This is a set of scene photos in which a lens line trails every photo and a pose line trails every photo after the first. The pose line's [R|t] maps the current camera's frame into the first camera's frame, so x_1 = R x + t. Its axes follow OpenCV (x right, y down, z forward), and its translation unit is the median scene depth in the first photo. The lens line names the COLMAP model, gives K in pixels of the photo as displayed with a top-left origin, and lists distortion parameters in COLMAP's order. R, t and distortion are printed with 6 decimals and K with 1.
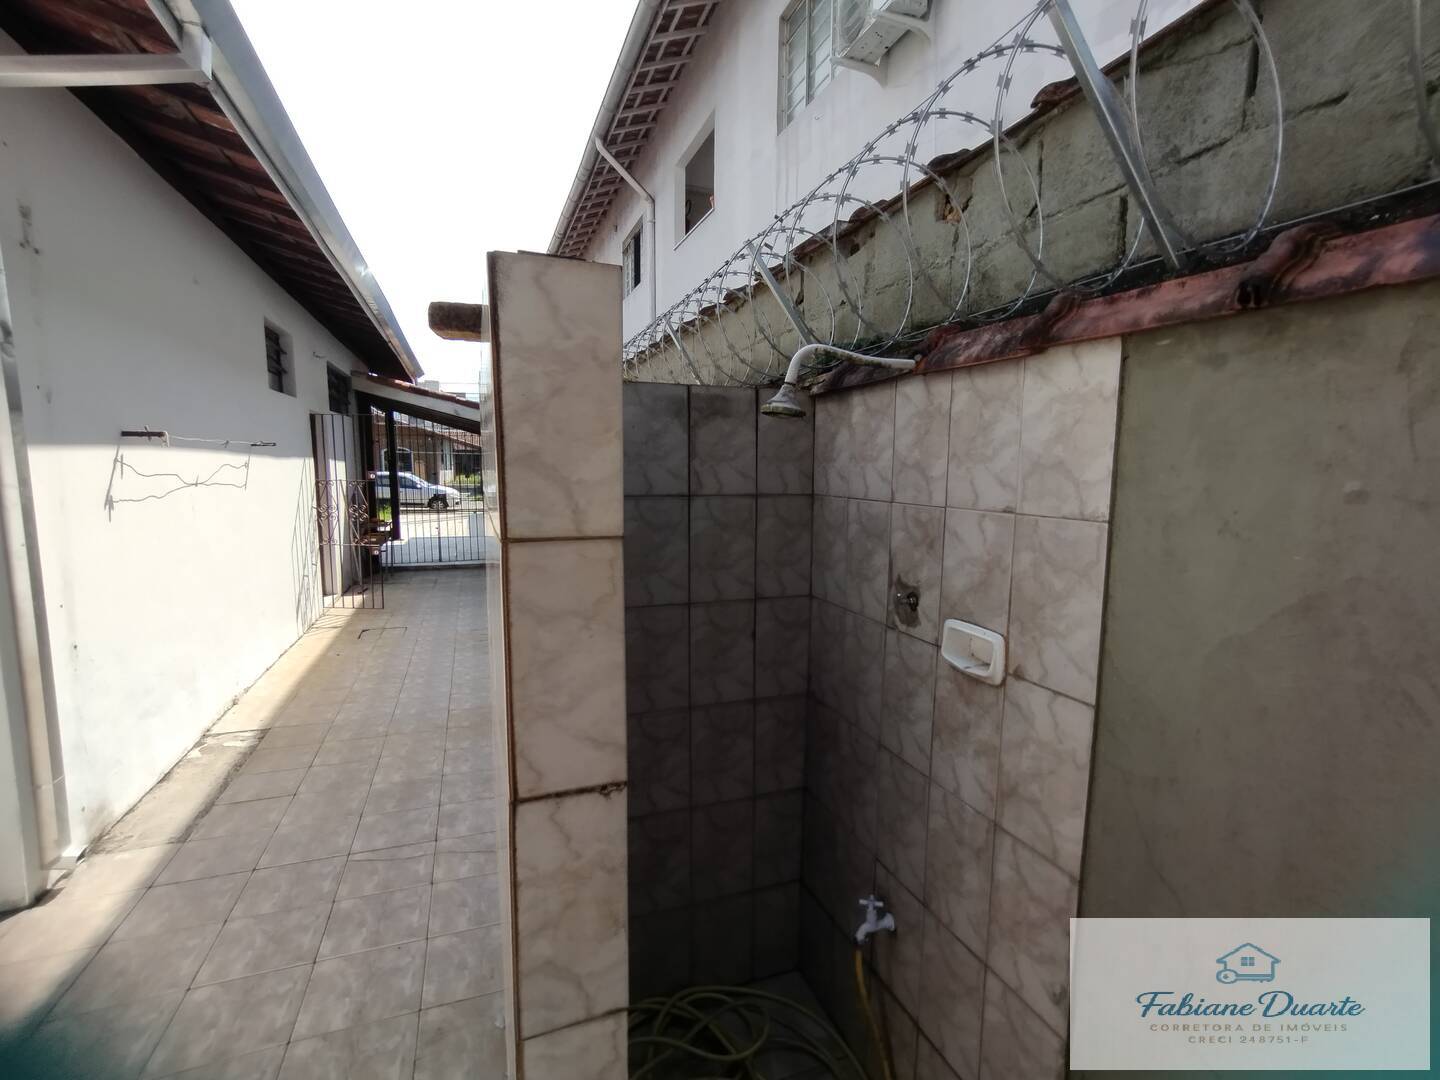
lens RADIAL K [[664.7, 0, 760.0], [0, 664.7, 564.4], [0, 0, 1]] dist [-0.002528, 0.003925]
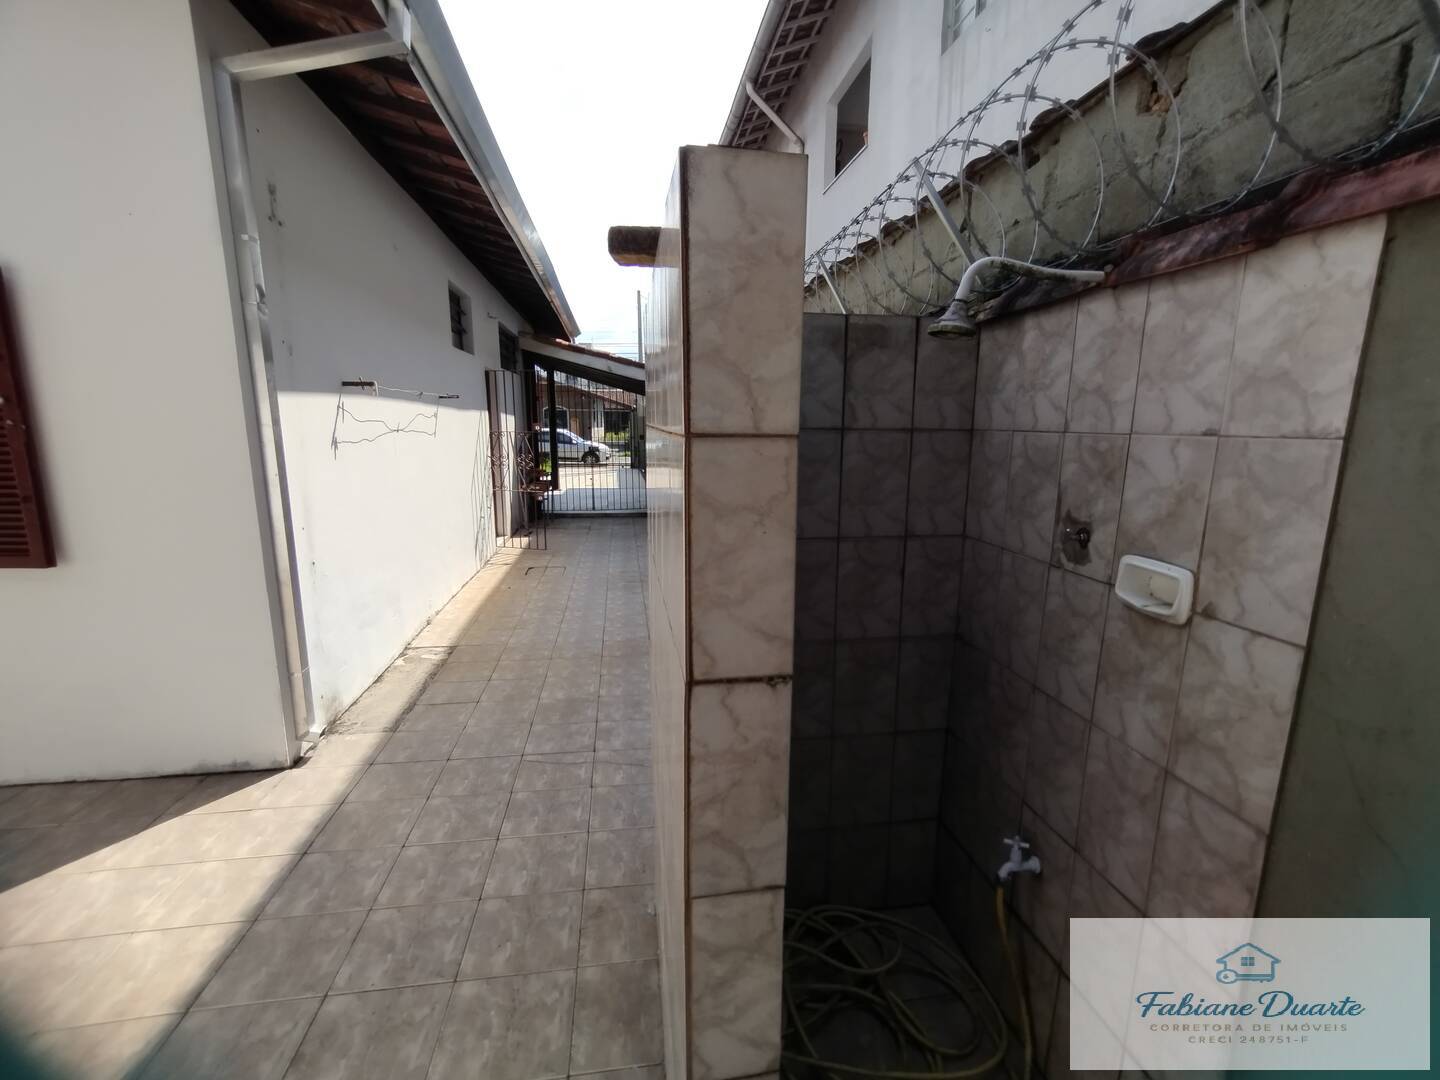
lens RADIAL K [[664.7, 0, 759.5], [0, 664.7, 572.2], [0, 0, 1]] dist [-0.002528, 0.003925]
pose [[0.979348, 0.048238, -0.196344, -0.020025], [-0.034001, 0.996585, 0.075249, 0.032802], [0.199303, -0.067019, 0.977643, -0.004985]]
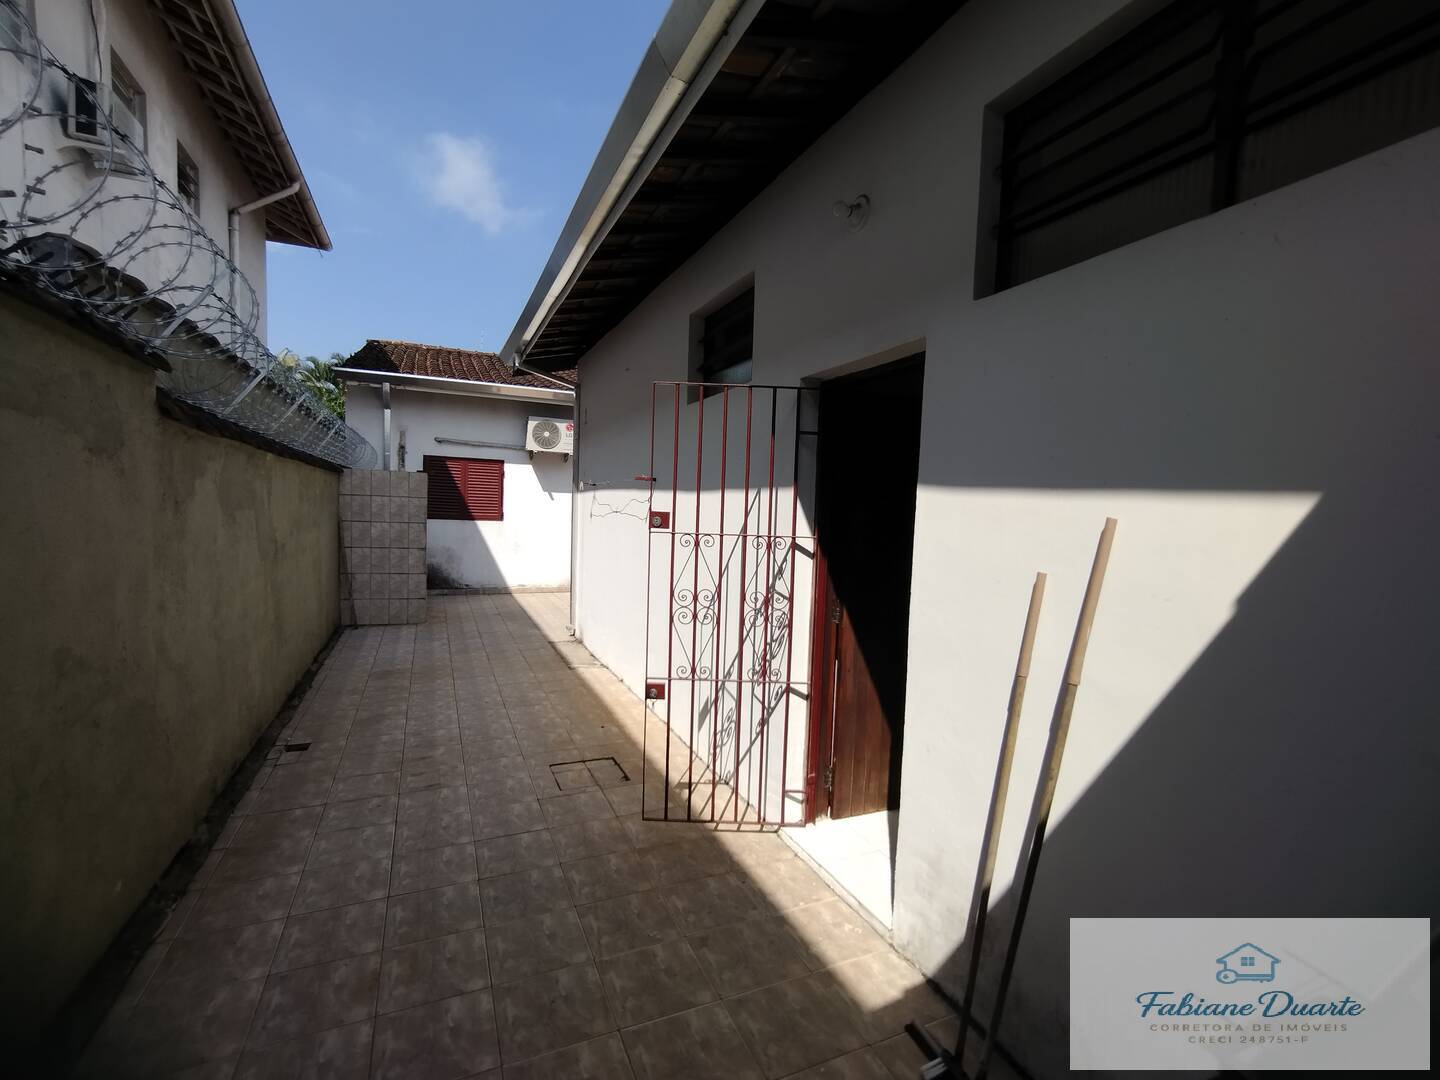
lens RADIAL K [[664.7, 0, 730.8], [0, 664.7, 546.1], [0, 0, 1]] dist [-0.002528, 0.003925]
pose [[-0.999196, -0.037317, -0.014658, -1.958049], [-0.039467, 0.979855, 0.195770, -0.617366], [0.007057, 0.196191, -0.980540, 4.447223]]
